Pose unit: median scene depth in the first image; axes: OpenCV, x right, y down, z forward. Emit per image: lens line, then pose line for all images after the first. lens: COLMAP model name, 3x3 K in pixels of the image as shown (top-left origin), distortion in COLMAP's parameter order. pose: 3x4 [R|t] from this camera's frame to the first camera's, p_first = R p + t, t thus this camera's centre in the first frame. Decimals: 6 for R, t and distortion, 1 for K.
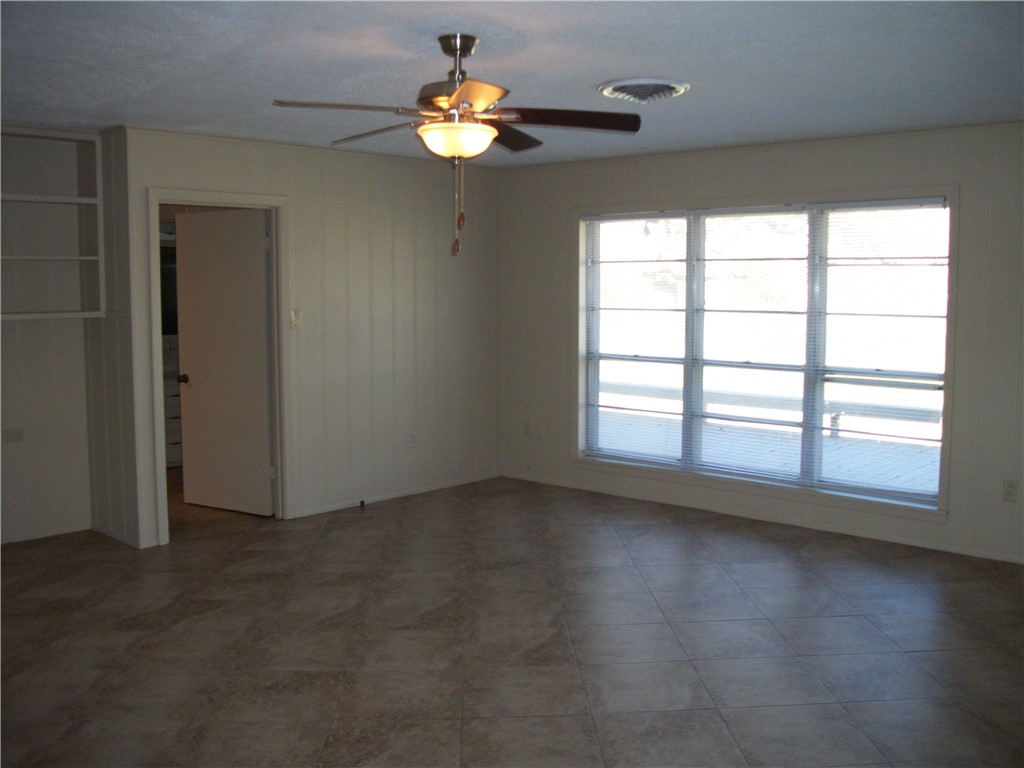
lens RADIAL K [[998.0, 0, 512.6], [0, 998.0, 335.4], [0, 0, 1]] dist [-0.112587, -0.005286]
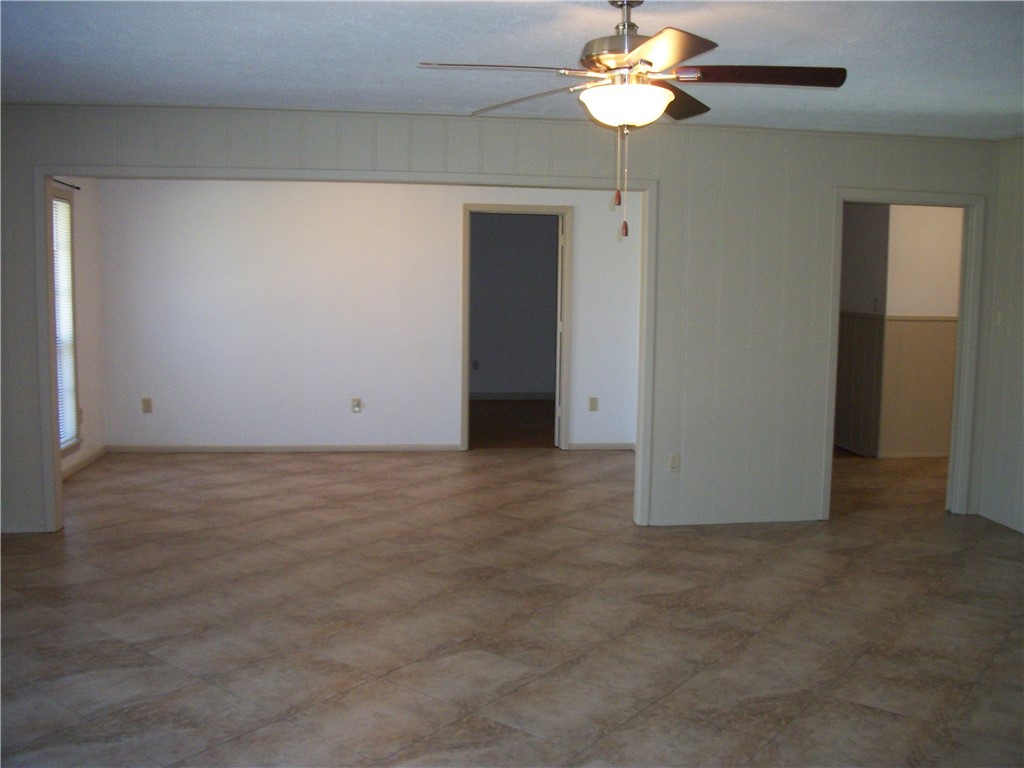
lens RADIAL K [[967.4, 0, 535.4], [0, 967.4, 383.7], [0, 0, 1]] dist [-0.135558, 0.018004]
pose [[-0.779033, -0.081828, 0.621620, -0.493696], [0.021082, 0.987468, 0.156408, -0.086465], [-0.626628, 0.134952, -0.767545, 1.624783]]
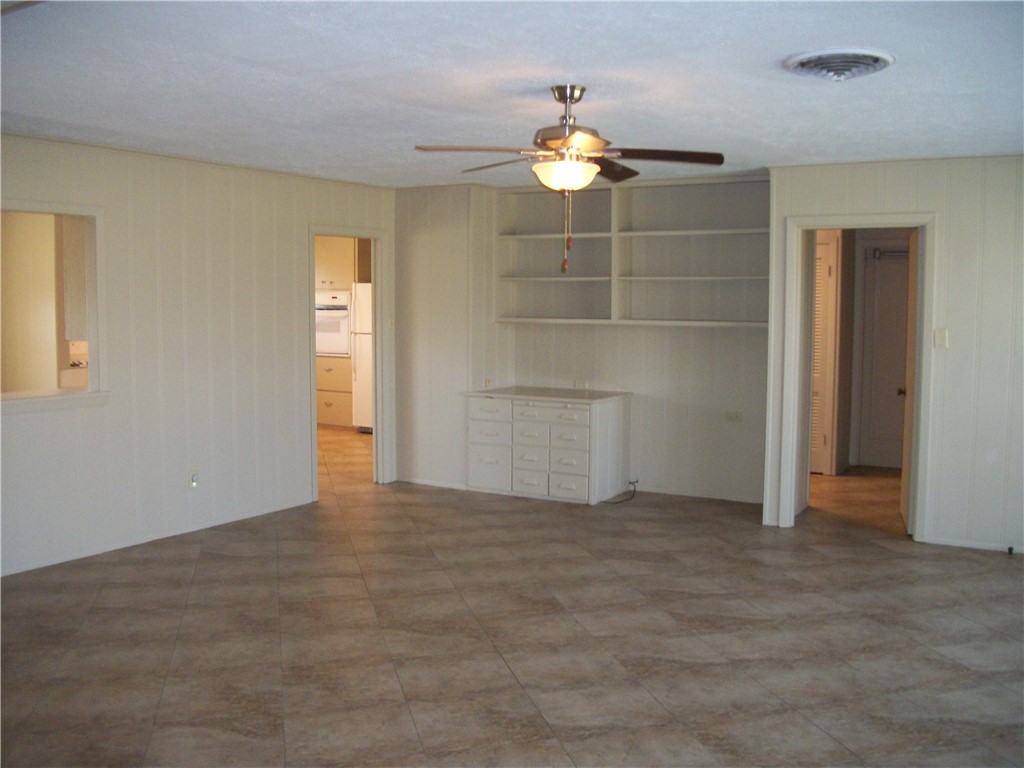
lens RADIAL K [[967.4, 0, 535.4], [0, 967.4, 383.7], [0, 0, 1]] dist [-0.135558, 0.018004]
pose [[0.222261, 0.088015, -0.971007, 0.999912], [-0.059967, 0.995266, 0.076487, -0.035213], [0.973141, 0.041228, 0.226486, 0.689448]]
